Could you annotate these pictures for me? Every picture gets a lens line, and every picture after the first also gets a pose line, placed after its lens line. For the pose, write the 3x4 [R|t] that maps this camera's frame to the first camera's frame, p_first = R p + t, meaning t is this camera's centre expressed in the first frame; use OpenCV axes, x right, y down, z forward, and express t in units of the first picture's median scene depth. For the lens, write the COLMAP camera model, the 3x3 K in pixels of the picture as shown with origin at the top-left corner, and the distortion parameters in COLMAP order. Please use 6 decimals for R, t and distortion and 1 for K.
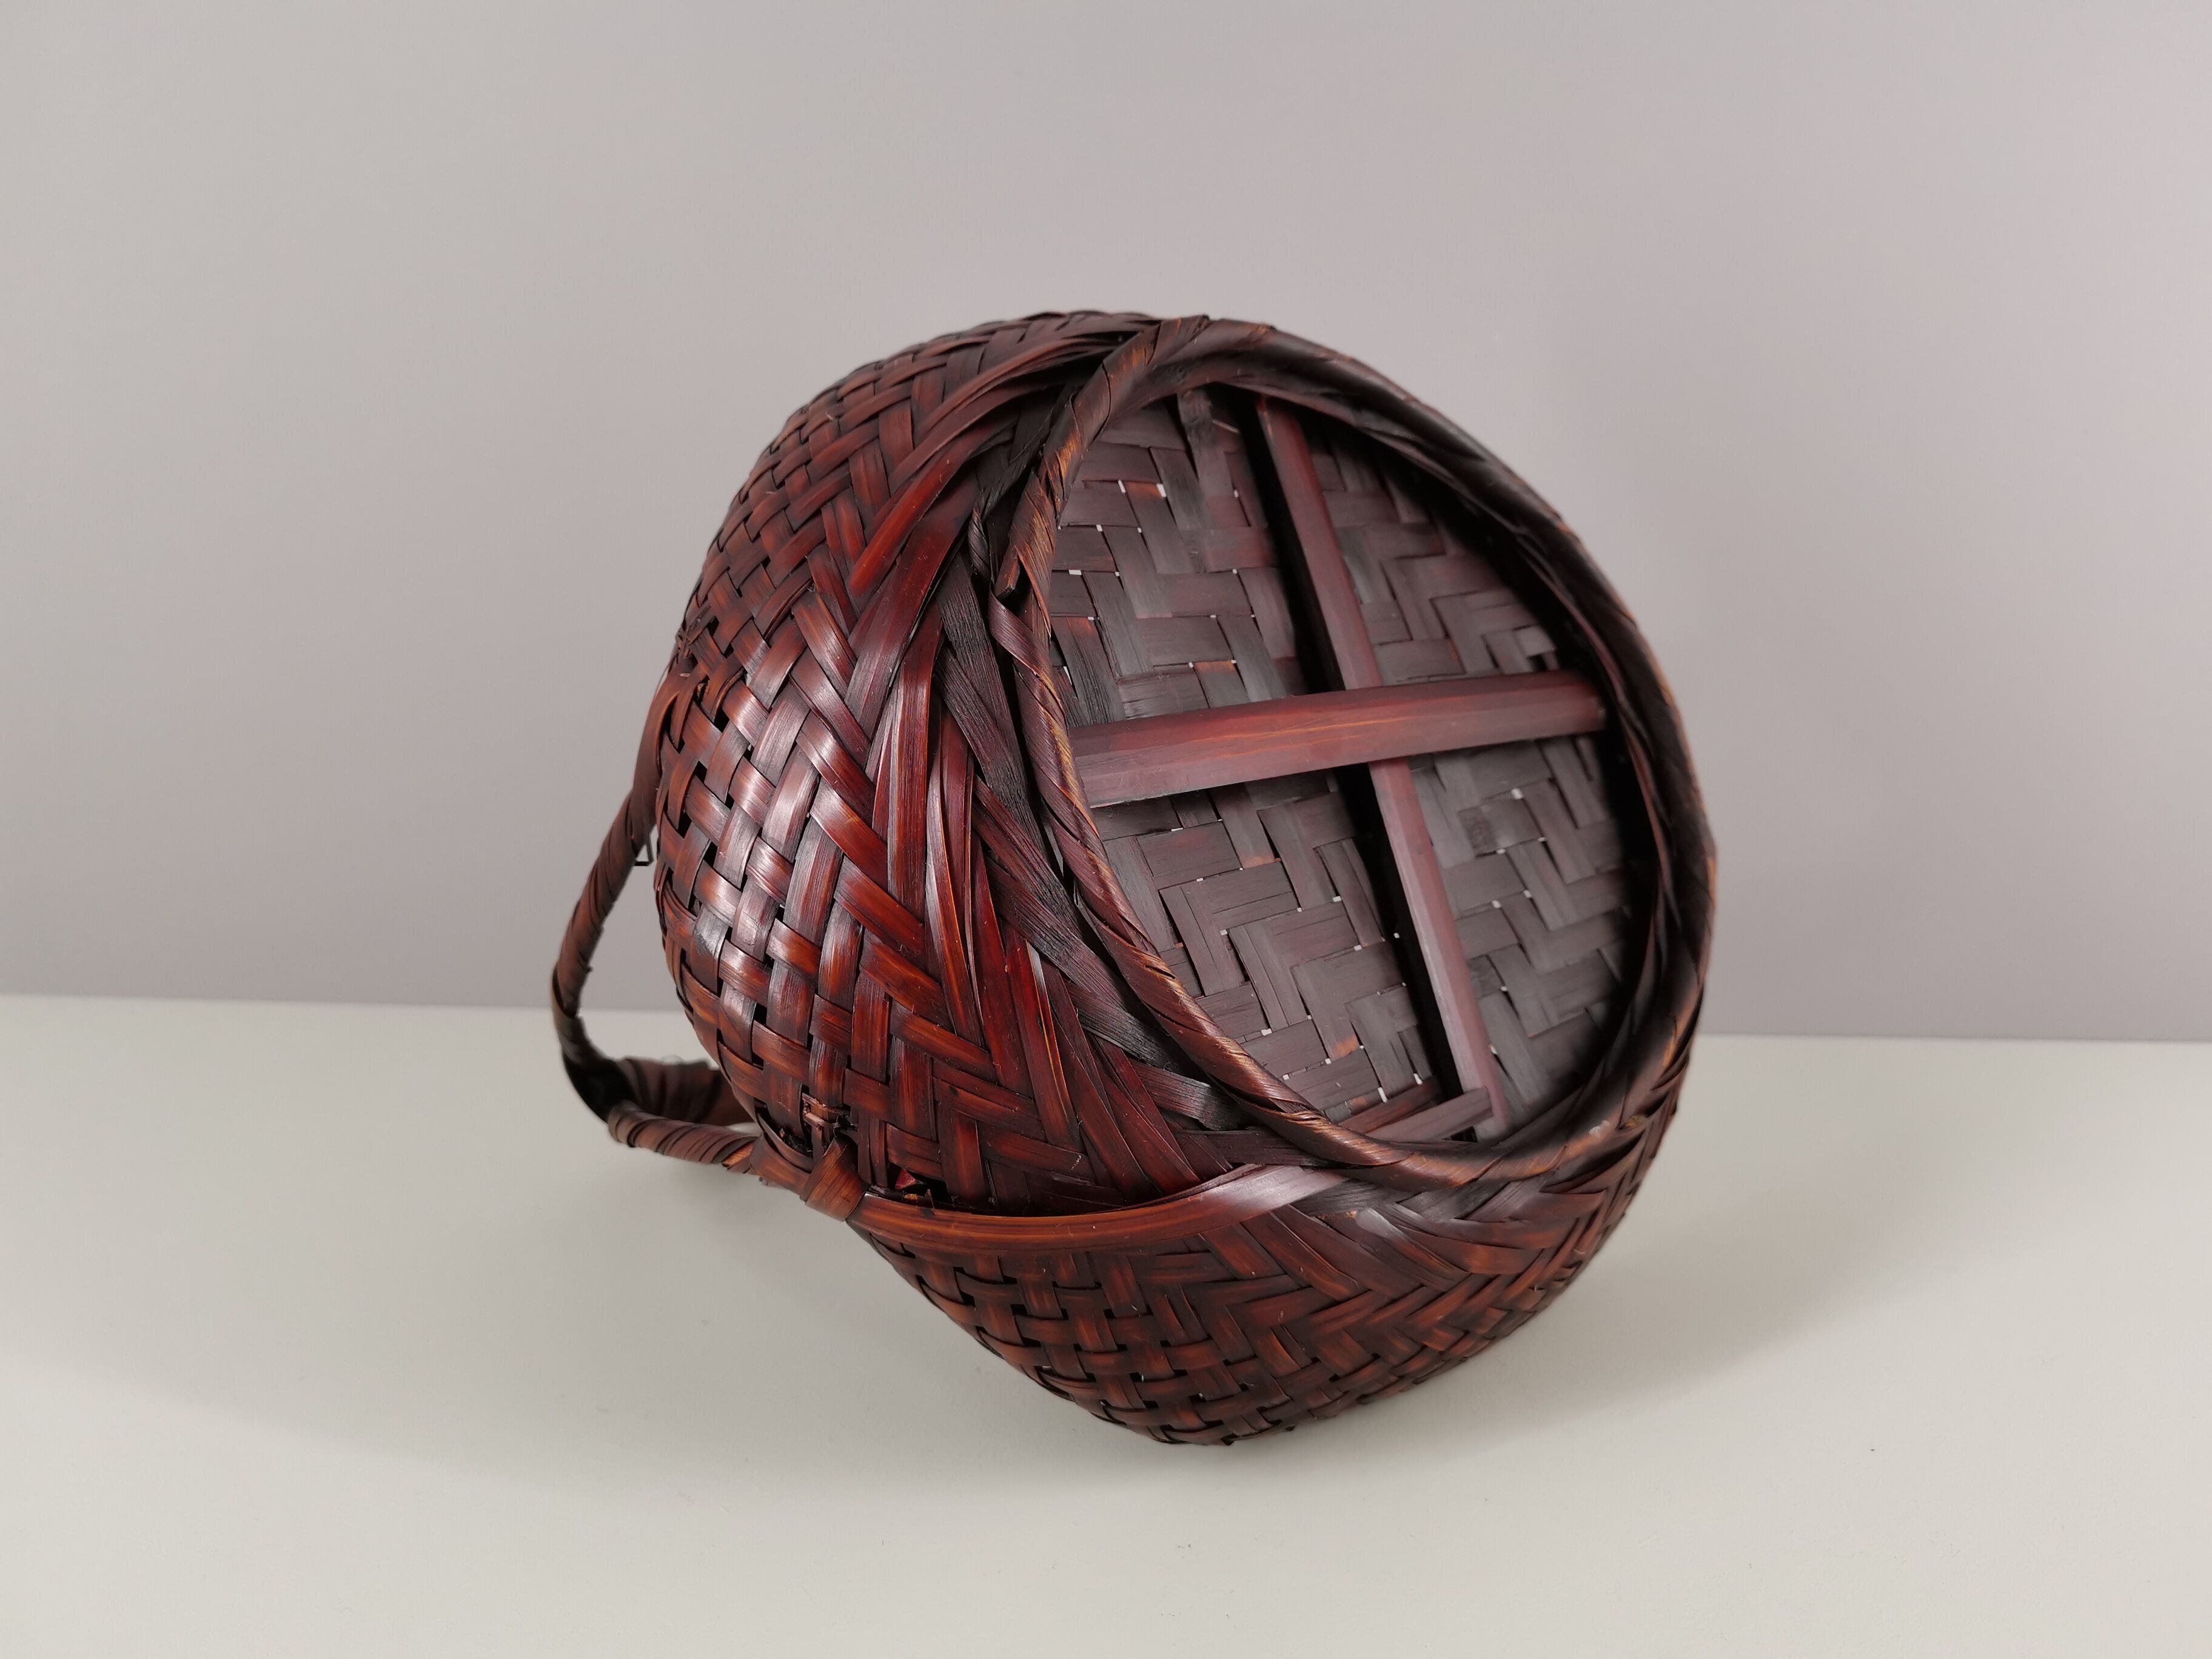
lens RADIAL K [[1760.2, 0, 1119.4], [0, 1760.2, 832.3], [0, 0, 1]] dist [-0.011992, -0.006227]
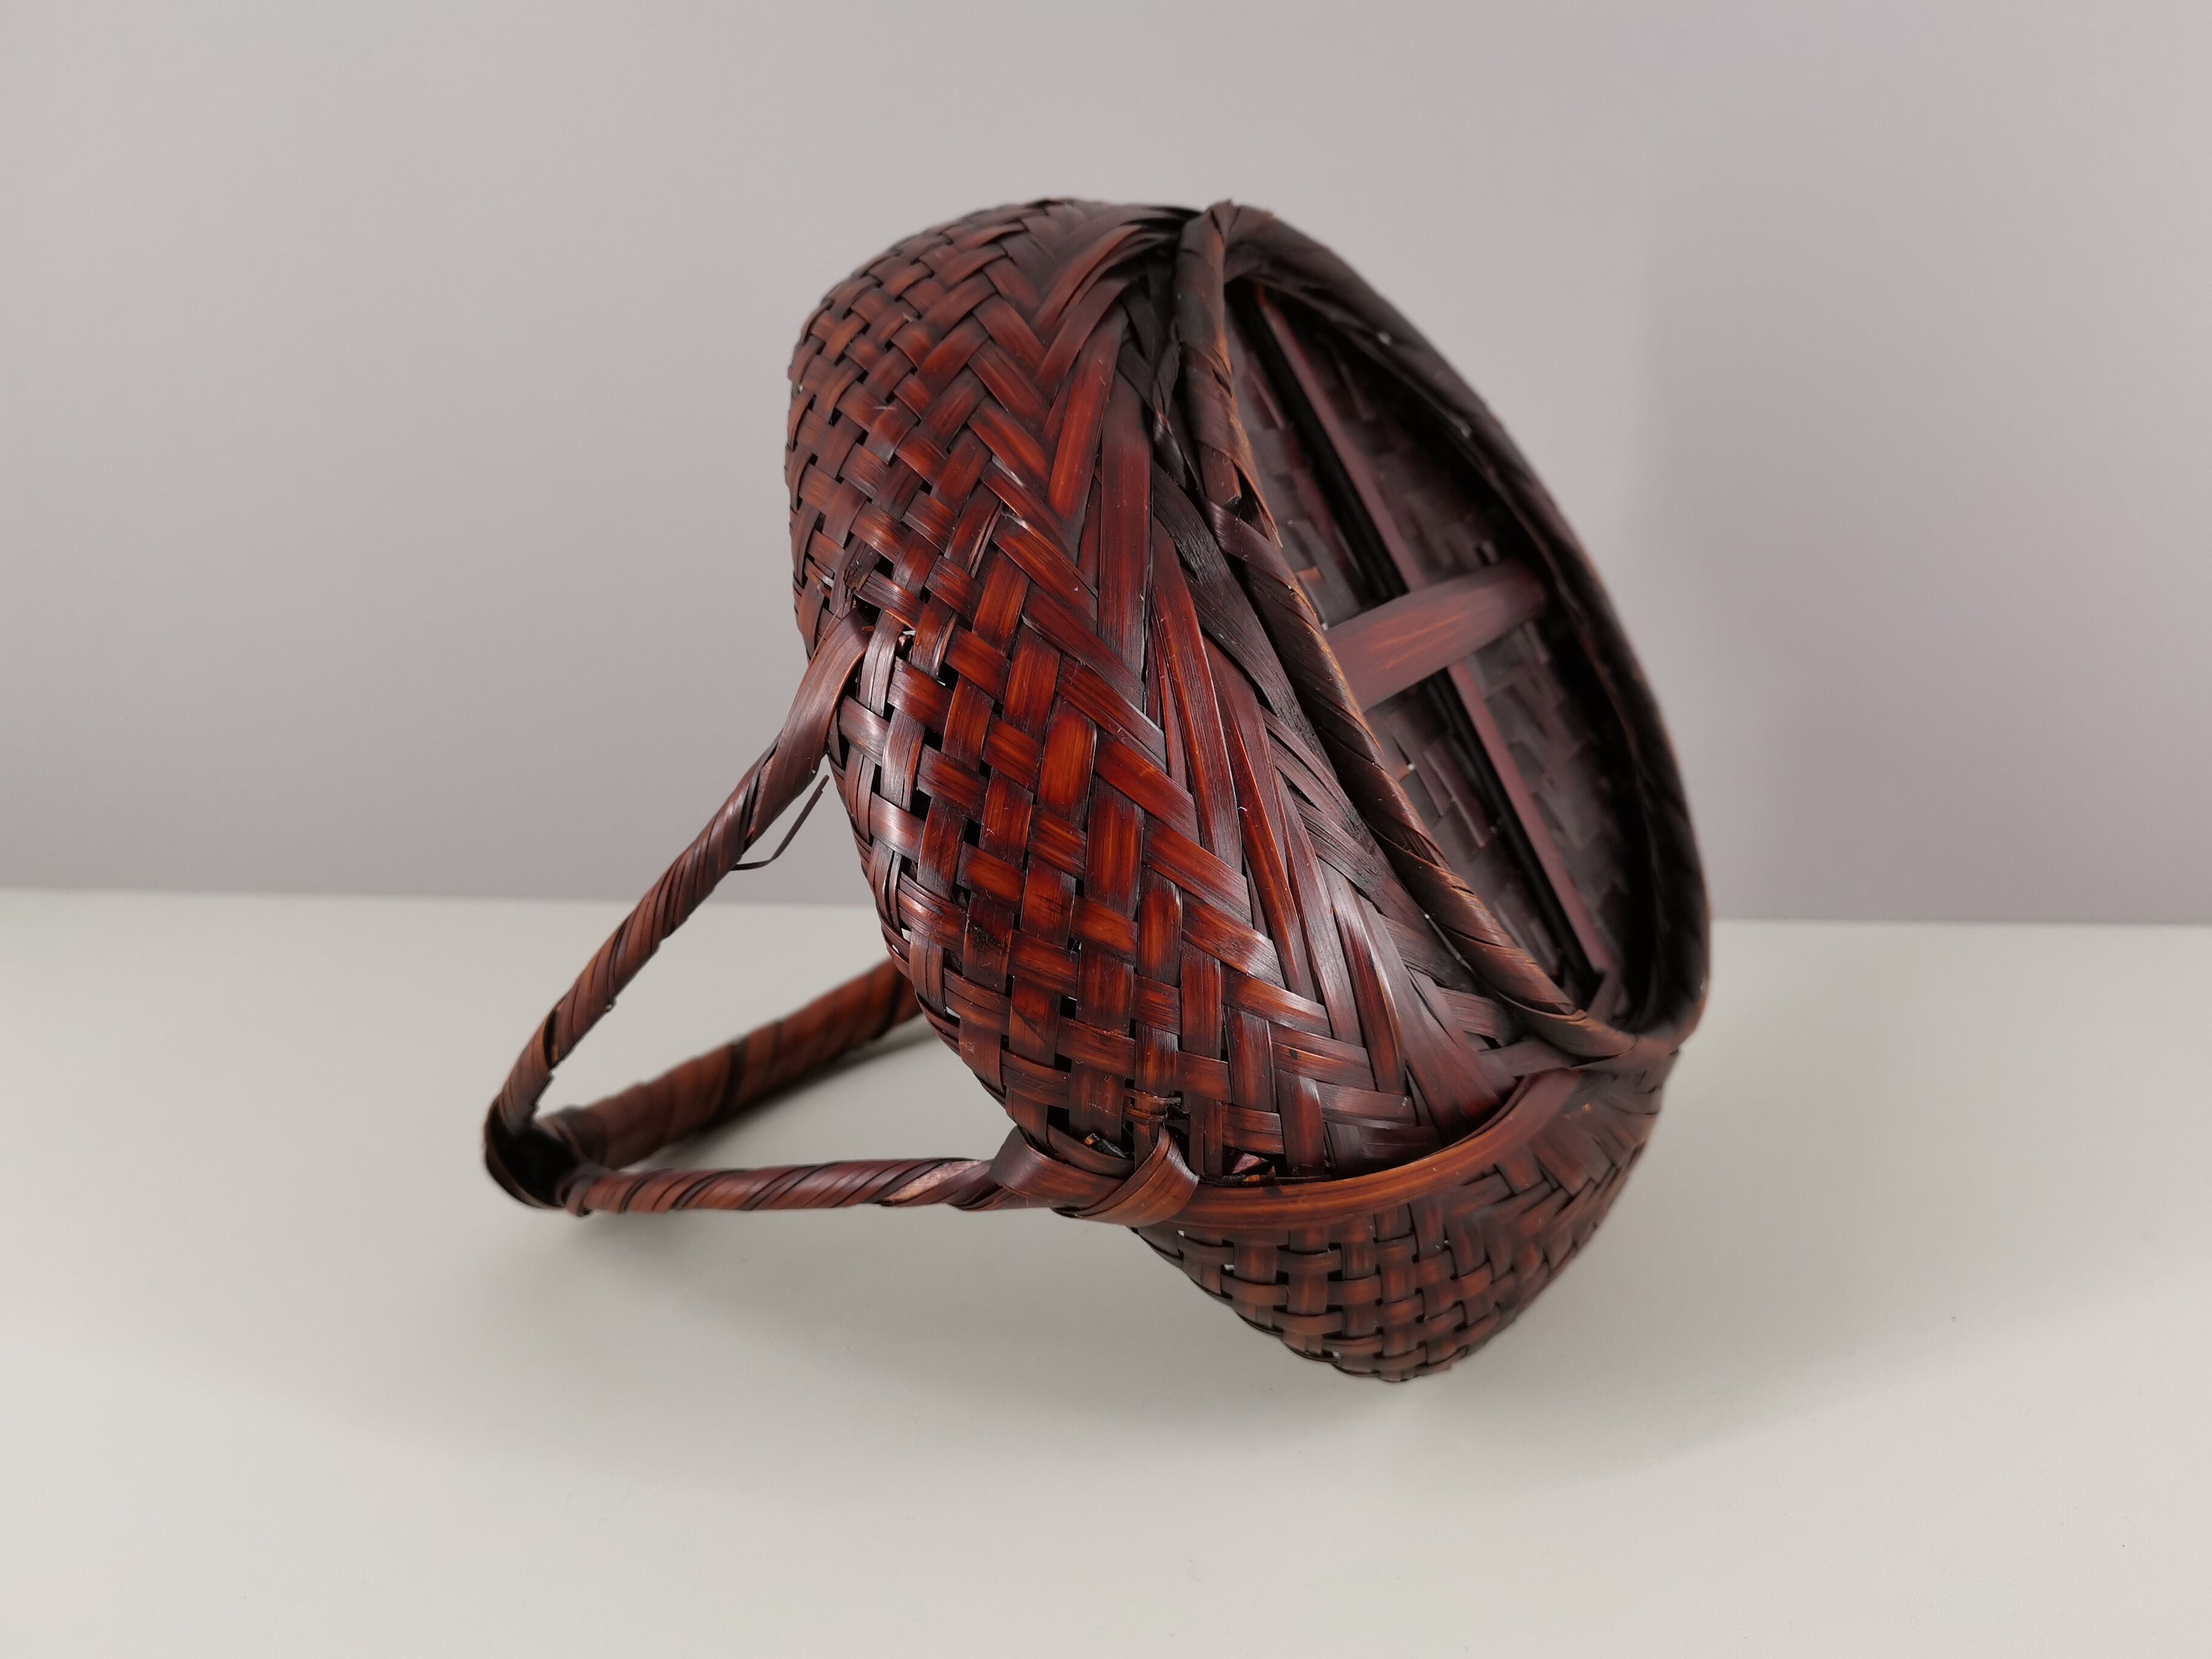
lens RADIAL K [[1760.2, 0, 1119.4], [0, 1760.2, 832.3], [0, 0, 1]] dist [-0.011992, -0.006227]
pose [[0.914259, -0.134147, 0.382276, -0.486049], [0.121195, 0.990939, 0.057885, -0.027985], [-0.386578, -0.006592, 0.922233, 0.191056]]
